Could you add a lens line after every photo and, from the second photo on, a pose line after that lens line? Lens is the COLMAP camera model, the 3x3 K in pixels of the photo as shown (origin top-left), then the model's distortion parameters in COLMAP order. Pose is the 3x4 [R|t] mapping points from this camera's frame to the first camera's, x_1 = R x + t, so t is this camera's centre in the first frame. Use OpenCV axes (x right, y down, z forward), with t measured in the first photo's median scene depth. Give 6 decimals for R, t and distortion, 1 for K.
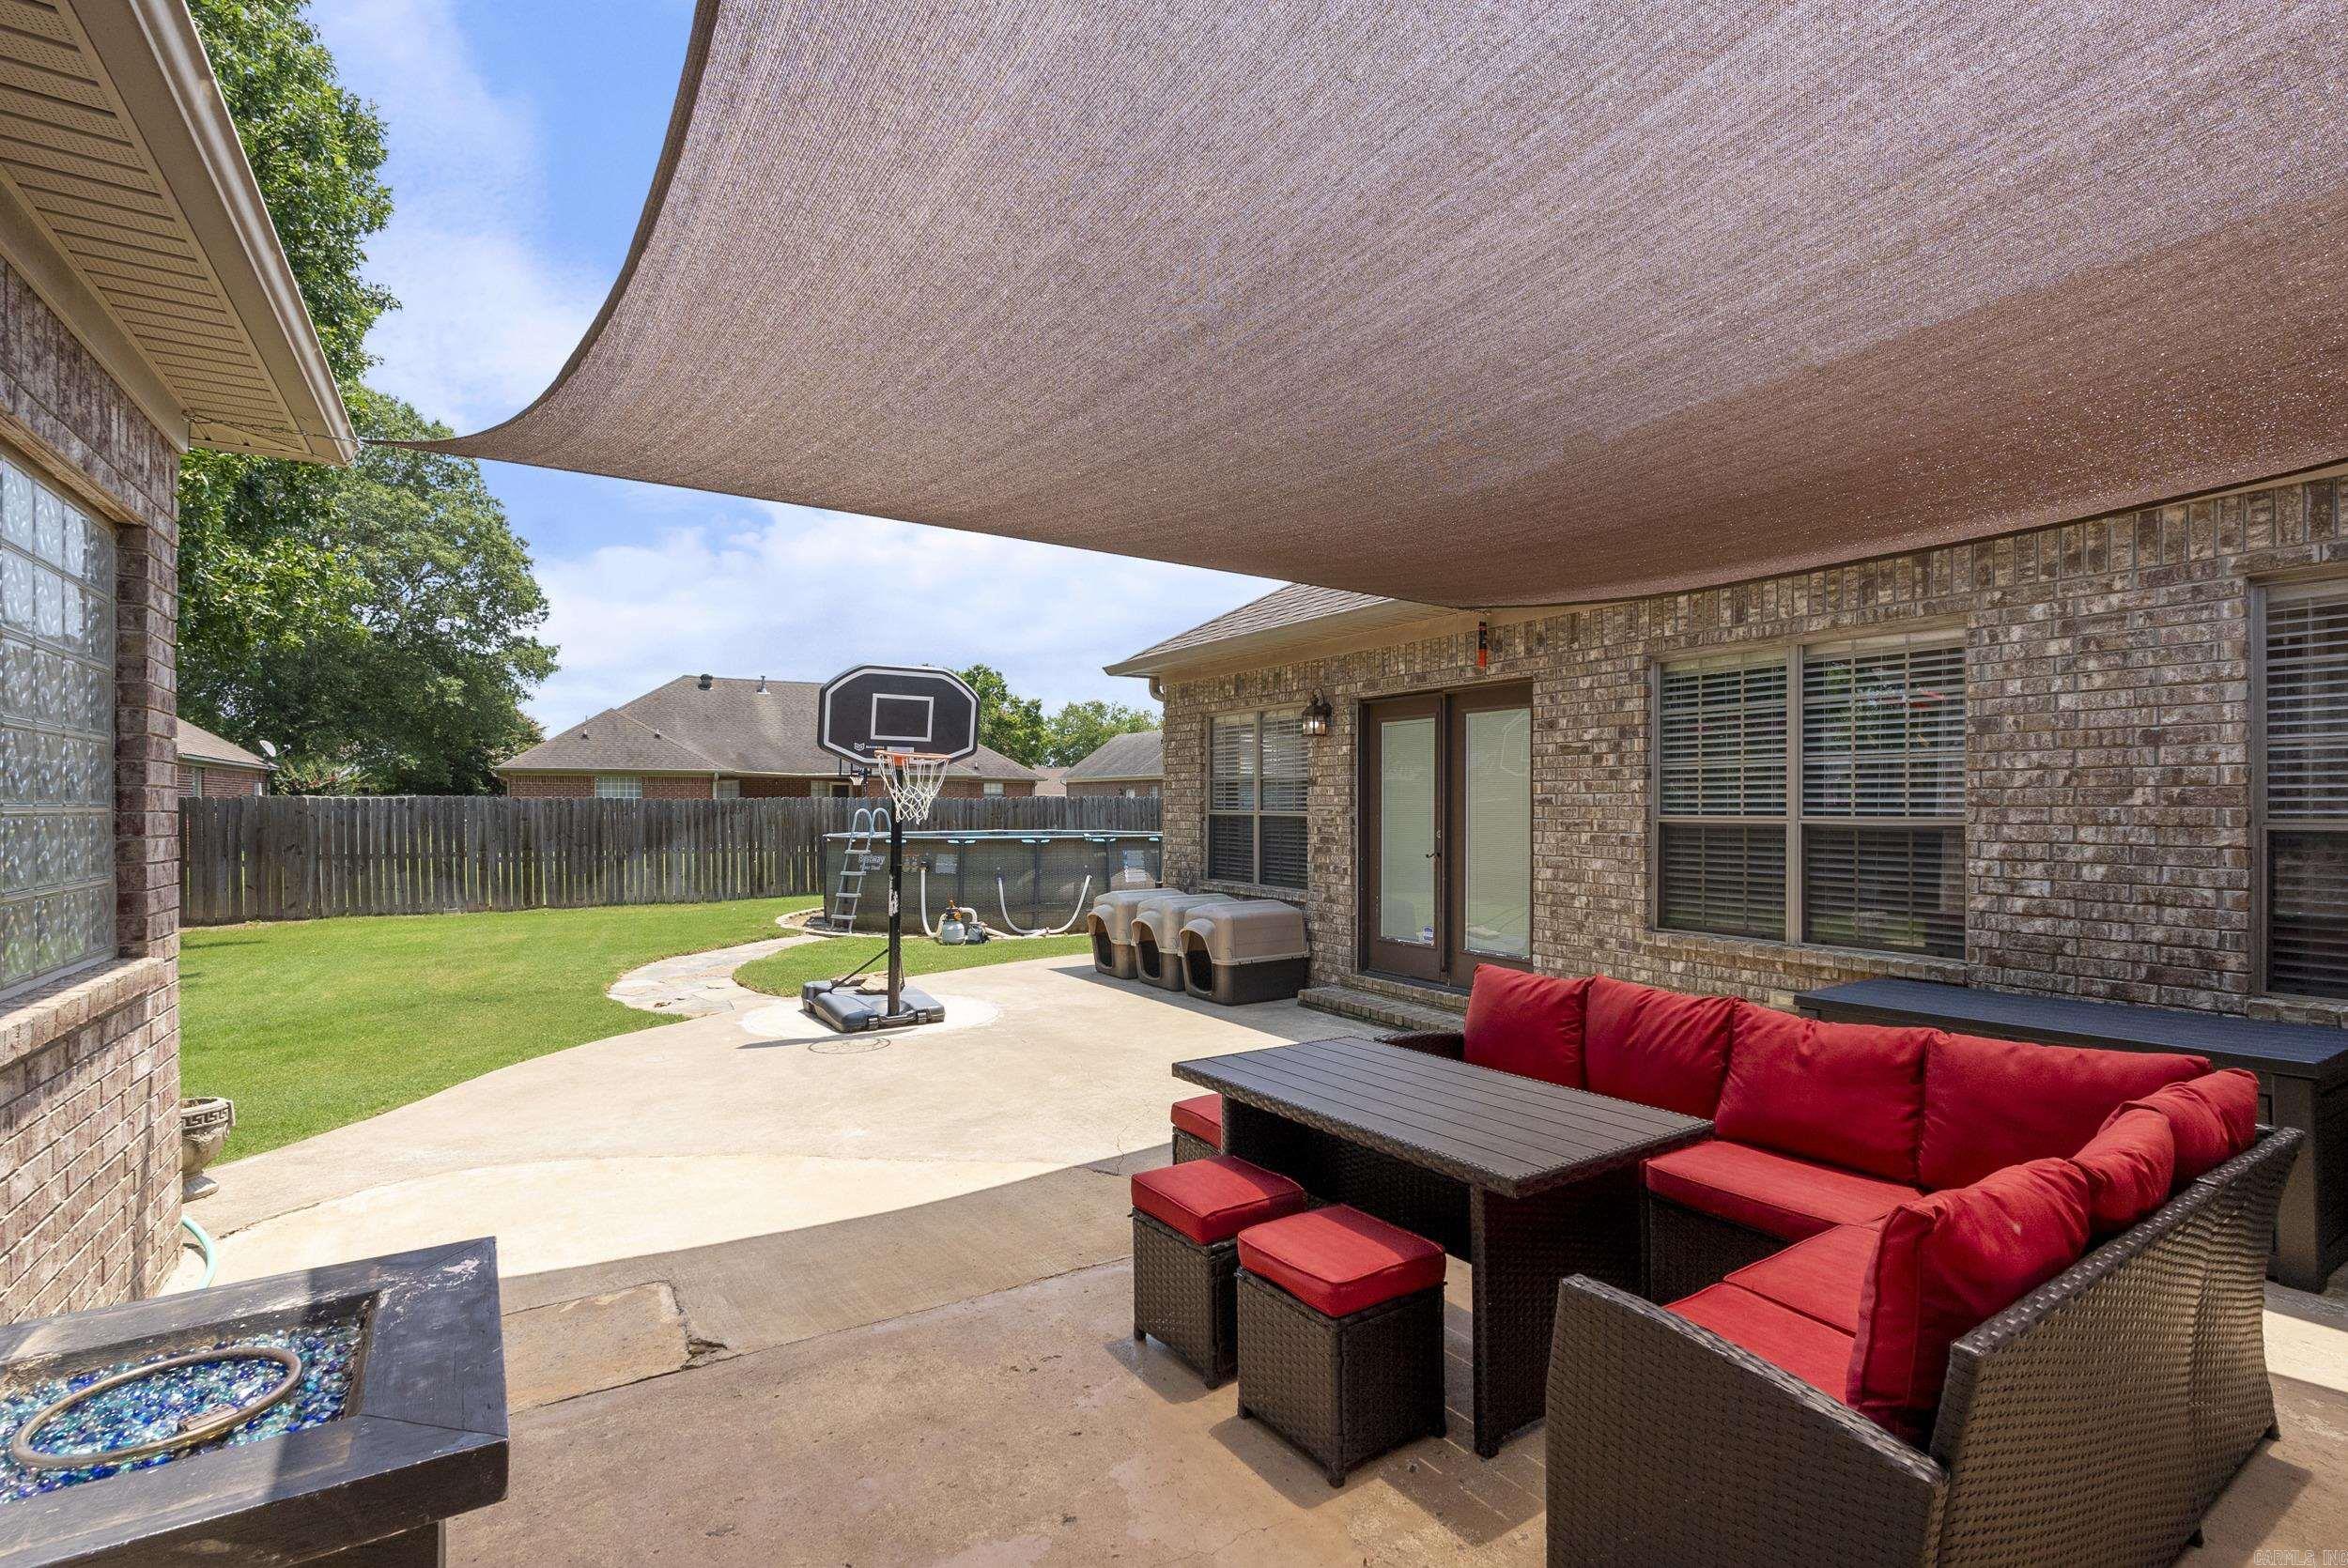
lens RADIAL K [[1038.7, 0, 1170.5], [0, 1038.7, 777.8], [0, 0, 1]] dist [-0.007822, 0.000060]
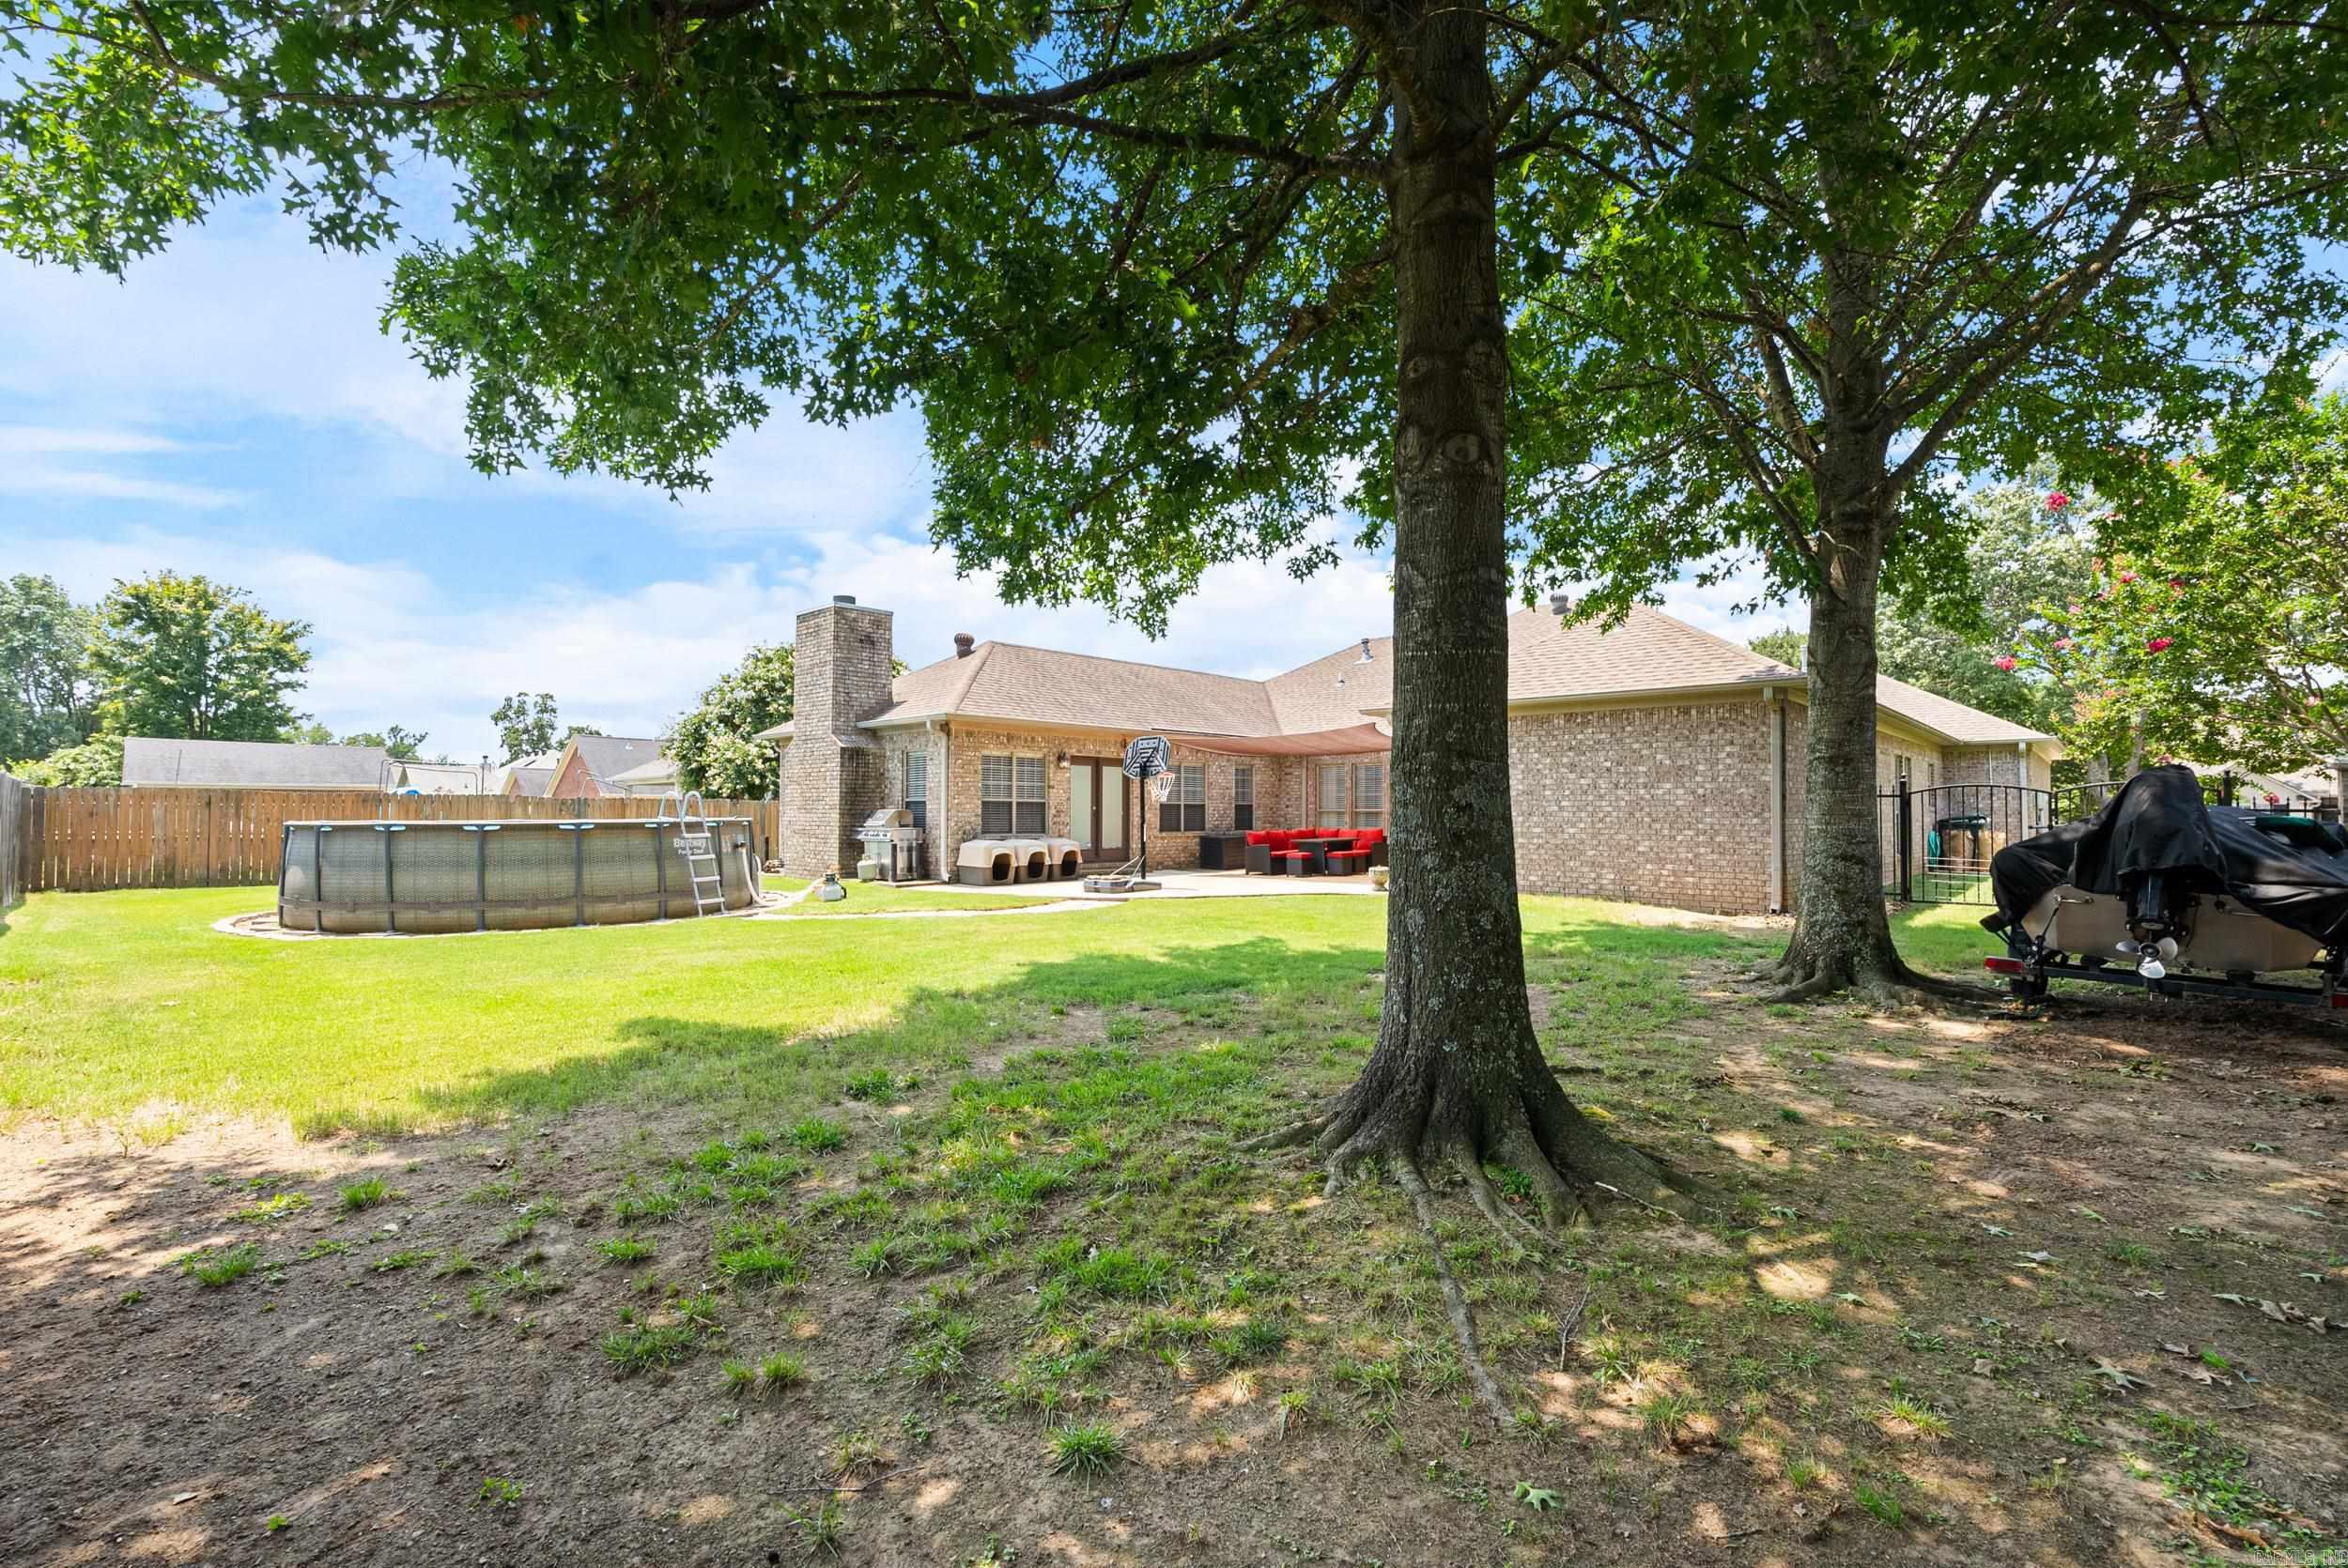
lens RADIAL K [[1038.7, 0, 1170.5], [0, 1038.7, 777.8], [0, 0, 1]] dist [-0.007822, 0.000060]
pose [[-0.247877, 0.031277, 0.968286, -2.899293], [-0.029919, 0.998755, -0.039921, 0.089986], [-0.968329, -0.038866, -0.246633, 1.723586]]
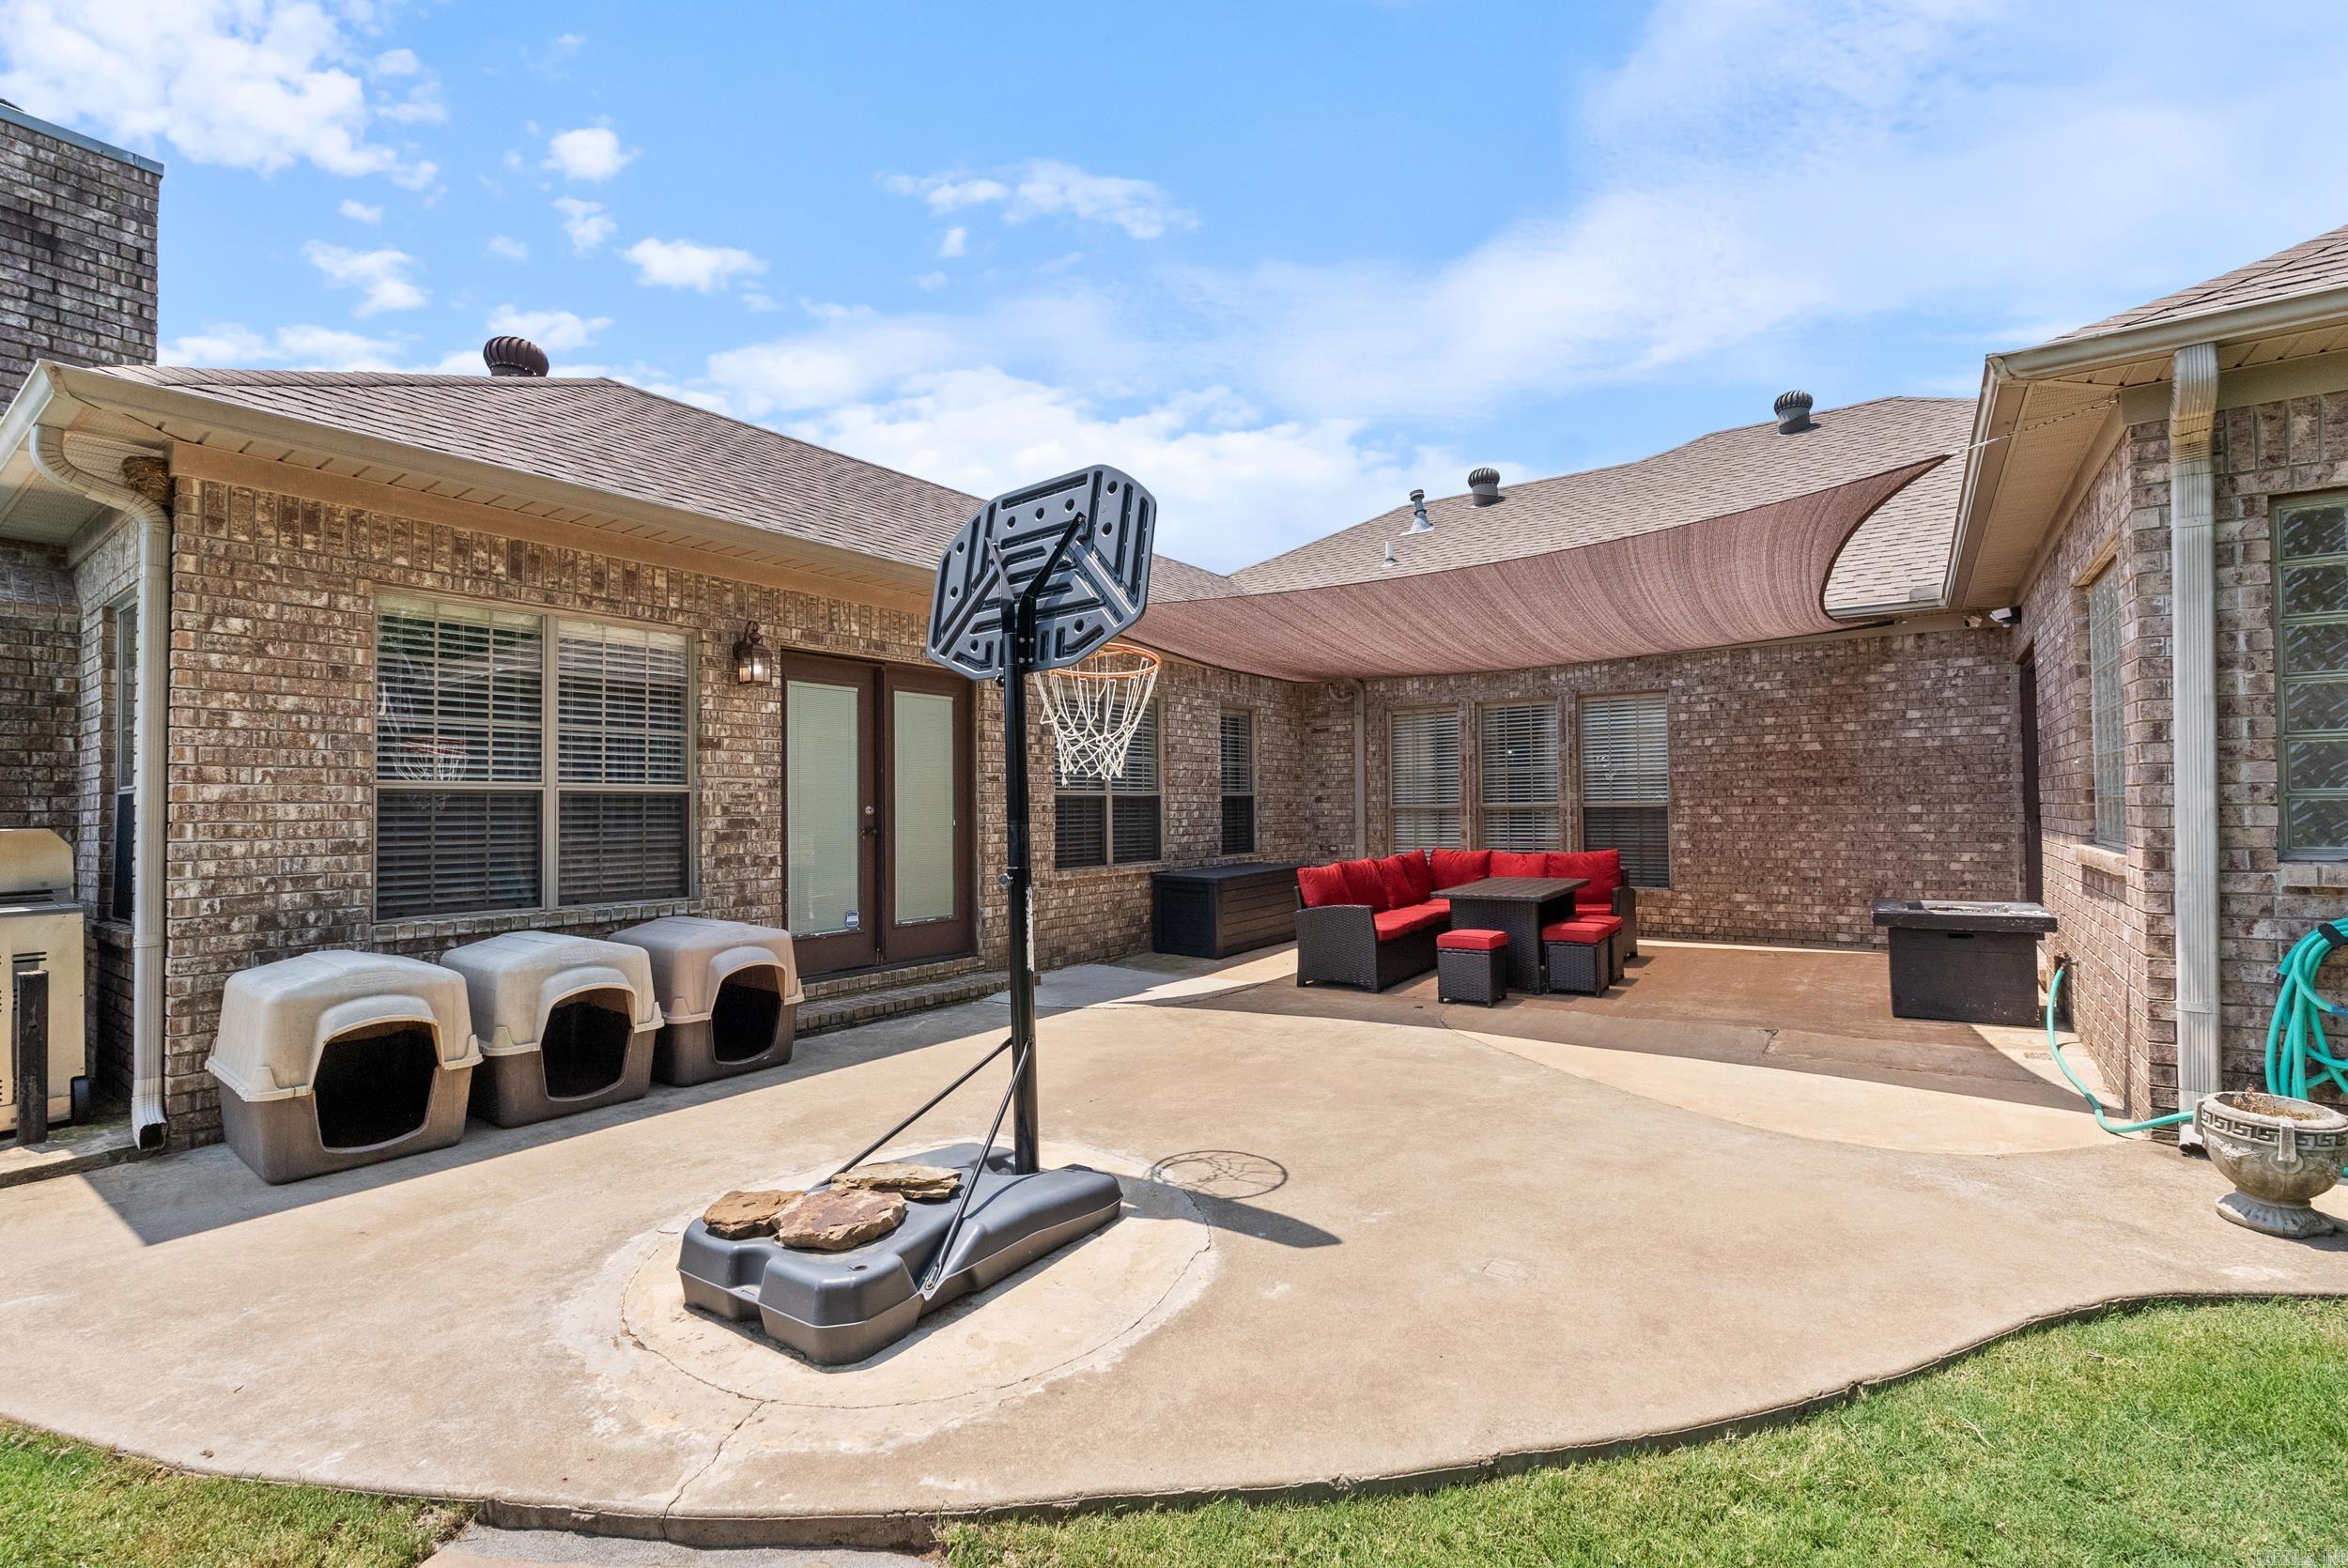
lens RADIAL K [[1038.7, 0, 1170.5], [0, 1038.7, 777.8], [0, 0, 1]] dist [-0.007822, 0.000060]
pose [[-0.372635, 0.032995, 0.927391, -0.845579], [-0.012732, 0.999092, -0.040661, 0.068481], [-0.927891, -0.026959, -0.371876, 1.264780]]
